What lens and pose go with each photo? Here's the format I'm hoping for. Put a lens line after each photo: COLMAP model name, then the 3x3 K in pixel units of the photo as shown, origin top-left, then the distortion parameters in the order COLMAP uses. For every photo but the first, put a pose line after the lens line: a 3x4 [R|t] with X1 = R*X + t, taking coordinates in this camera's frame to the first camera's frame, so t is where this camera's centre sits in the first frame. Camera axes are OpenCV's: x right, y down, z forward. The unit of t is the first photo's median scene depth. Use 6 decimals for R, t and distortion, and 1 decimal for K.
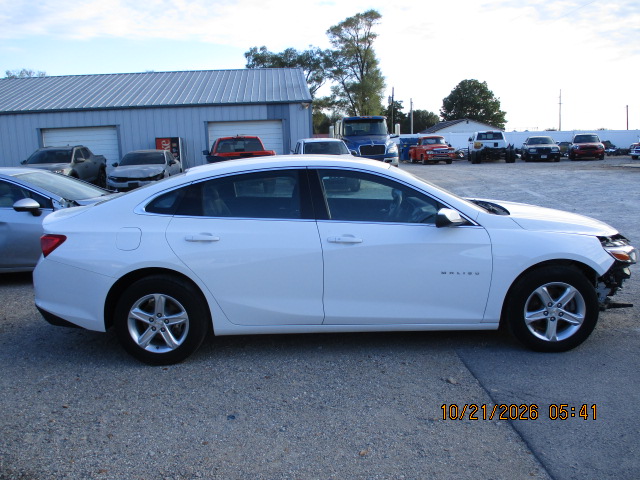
lens RADIAL K [[534.0, 0, 317.7], [0, 534.0, 246.4], [0, 0, 1]] dist [-0.036368, 0.012308]
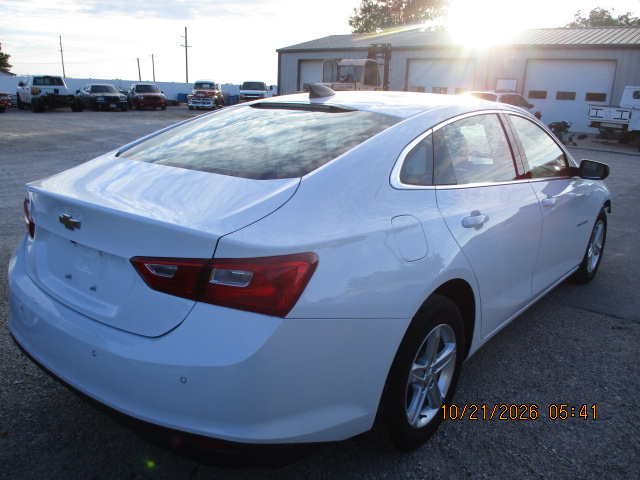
lens RADIAL K [[540.0, 0, 320.0], [0, 540.0, 240.0], [0, 0, 1]] dist [-0.032549, 0.004436]
pose [[0.658424, -0.153997, 0.736724, -0.125734], [0.097507, 0.988048, 0.119387, -0.013192], [-0.746304, -0.006771, 0.665571, 0.111228]]
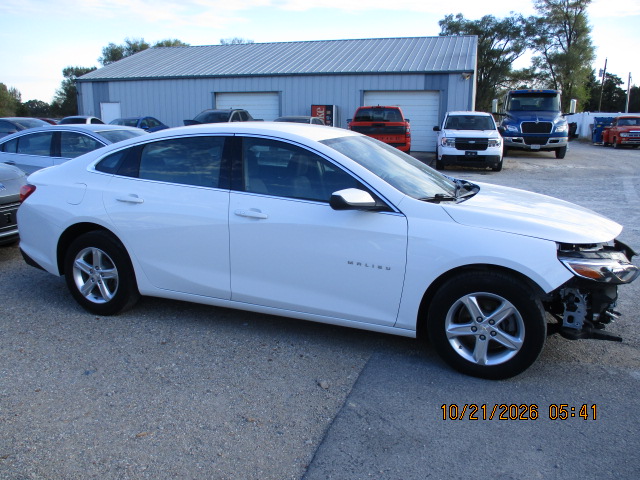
lens RADIAL K [[534.0, 0, 317.7], [0, 534.0, 246.4], [0, 0, 1]] dist [-0.036368, 0.012308]
pose [[0.937519, 0.120622, -0.326357, 0.072024], [-0.103551, 0.992210, 0.069255, -0.004984], [0.332169, -0.031133, 0.942706, 0.024222]]
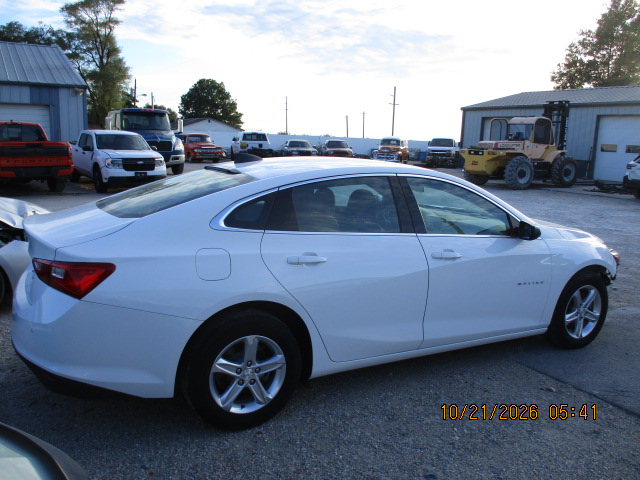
lens RADIAL K [[540.0, 0, 320.0], [0, 540.0, 240.0], [0, 0, 1]] dist [-0.032549, 0.004436]
pose [[0.884877, -0.028235, 0.464968, -0.088983], [0.032705, 0.999464, -0.001549, -0.006612], [-0.464675, 0.016578, 0.885326, 0.043289]]
